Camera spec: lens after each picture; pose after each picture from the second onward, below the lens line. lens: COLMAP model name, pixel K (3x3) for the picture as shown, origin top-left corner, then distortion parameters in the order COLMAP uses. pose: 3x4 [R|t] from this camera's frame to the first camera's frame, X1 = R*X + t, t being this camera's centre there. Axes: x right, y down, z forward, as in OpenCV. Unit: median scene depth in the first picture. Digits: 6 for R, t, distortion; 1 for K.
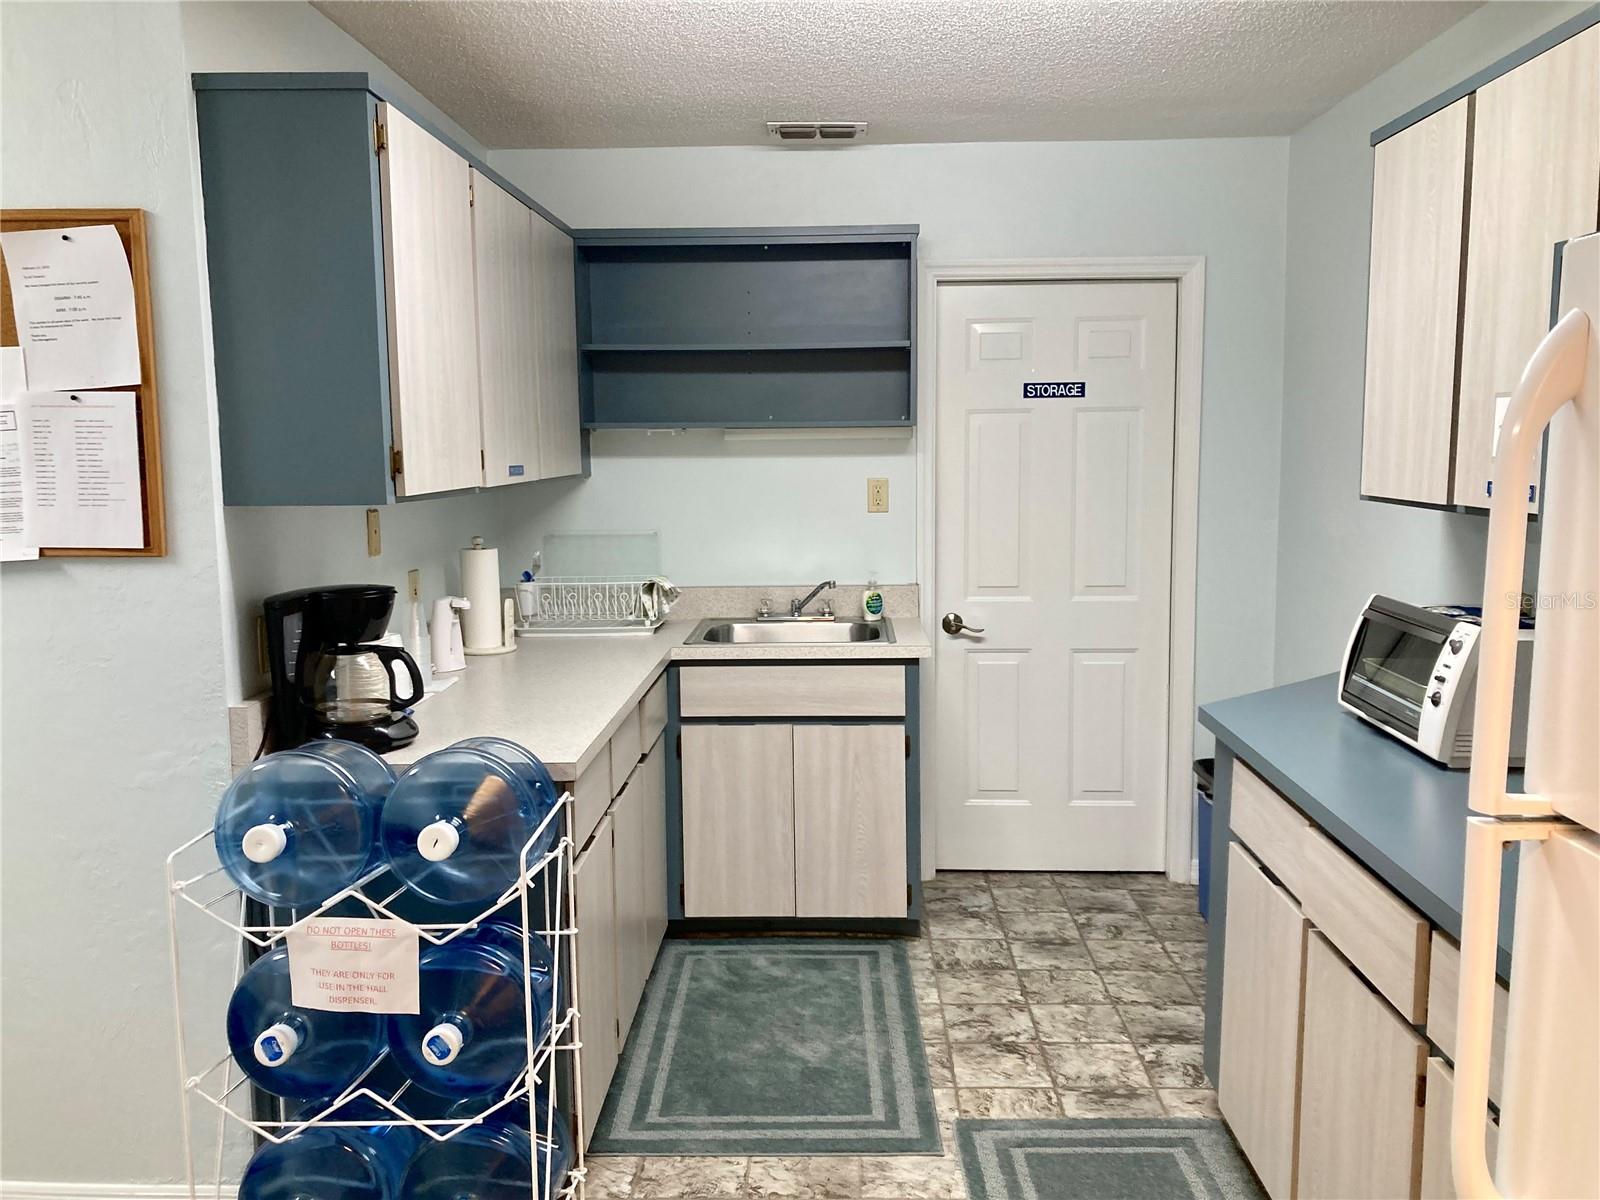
lens RADIAL K [[1316.4, 0, 800.0], [0, 1316.4, 600.0], [0, 0, 1]] dist [0.009943, 0.005506]
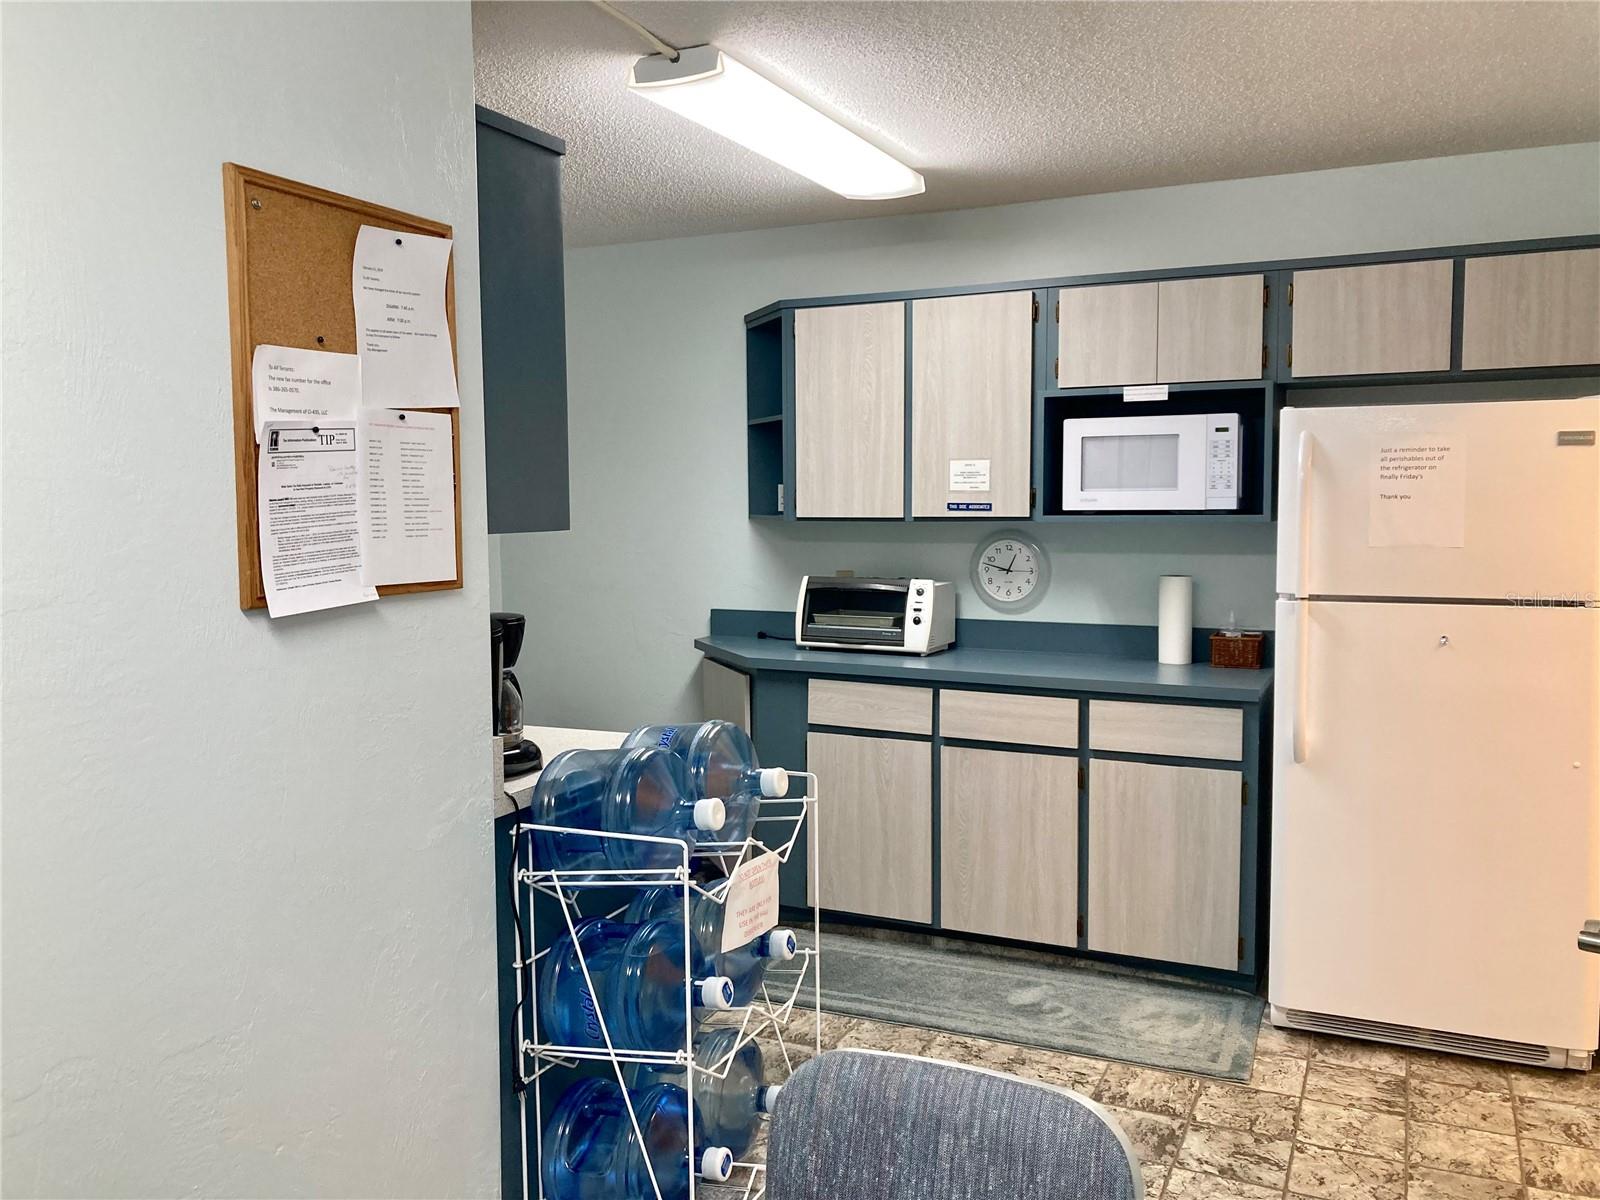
lens RADIAL K [[1316.4, 0, 800.0], [0, 1316.4, 600.0], [0, 0, 1]] dist [0.009943, 0.005506]
pose [[0.396411, -0.070366, 0.915373, -1.272133], [0.121265, 0.992336, 0.023767, -0.017663], [-0.910029, 0.101581, 0.401905, 0.403543]]
